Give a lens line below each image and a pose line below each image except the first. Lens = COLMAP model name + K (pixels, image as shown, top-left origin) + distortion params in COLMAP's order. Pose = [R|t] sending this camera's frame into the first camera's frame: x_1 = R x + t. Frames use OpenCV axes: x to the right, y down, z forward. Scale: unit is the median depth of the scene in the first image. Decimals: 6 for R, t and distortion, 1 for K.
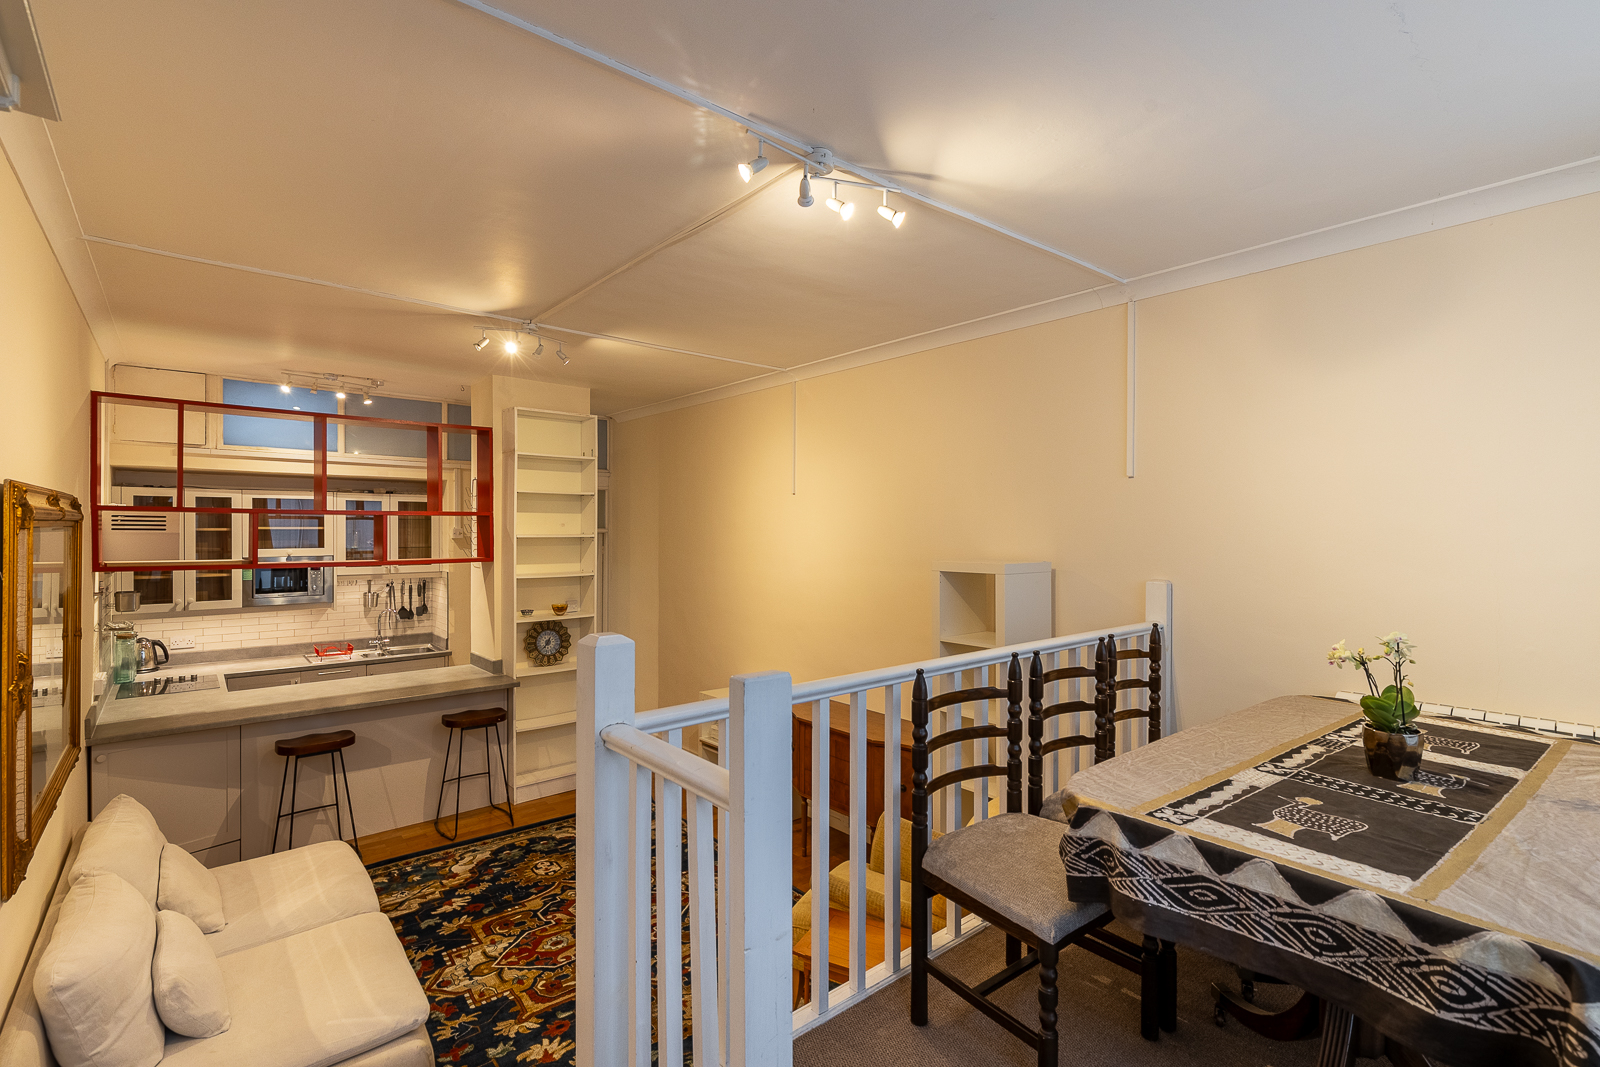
lens RADIAL K [[725.9, 0, 807.8], [0, 725.9, 535.4], [0, 0, 1]] dist [-0.008700, -0.000623]
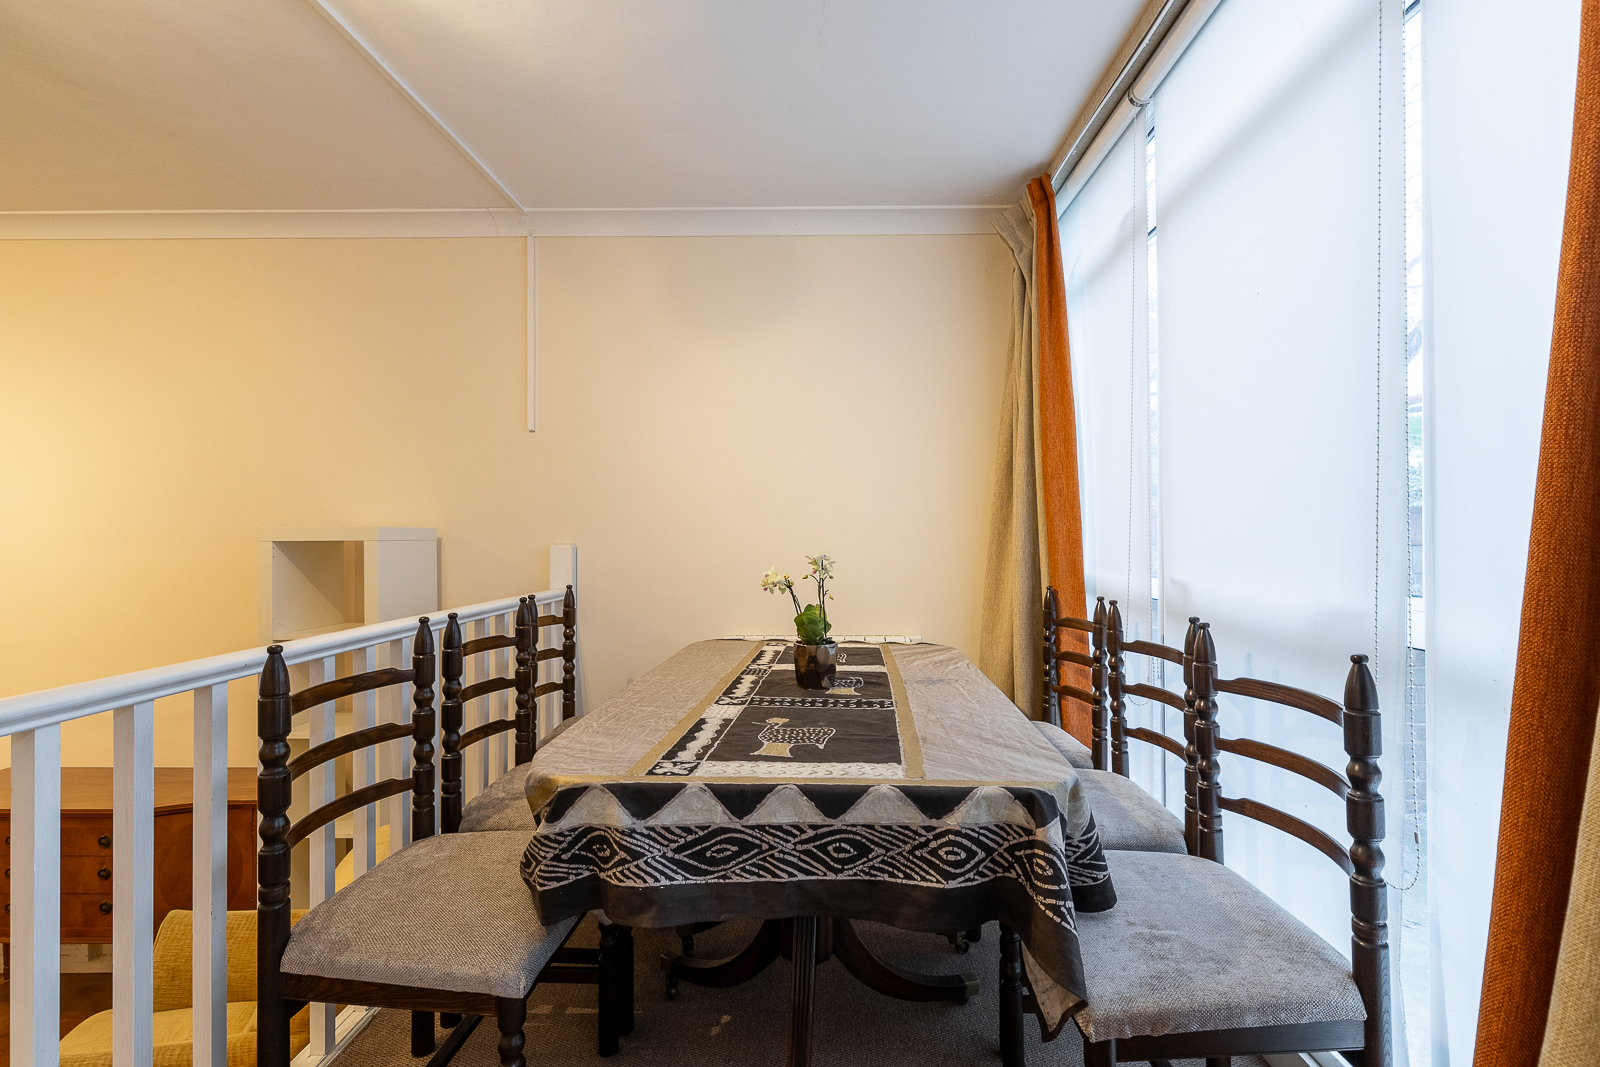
lens RADIAL K [[725.9, 0, 806.4], [0, 725.9, 530.7], [0, 0, 1]] dist [-0.008700, -0.000623]
pose [[0.663603, -0.002758, 0.748080, -0.002601], [0.015496, 0.999829, -0.010060, 0.107954], [-0.747925, 0.018268, 0.663532, 0.281105]]
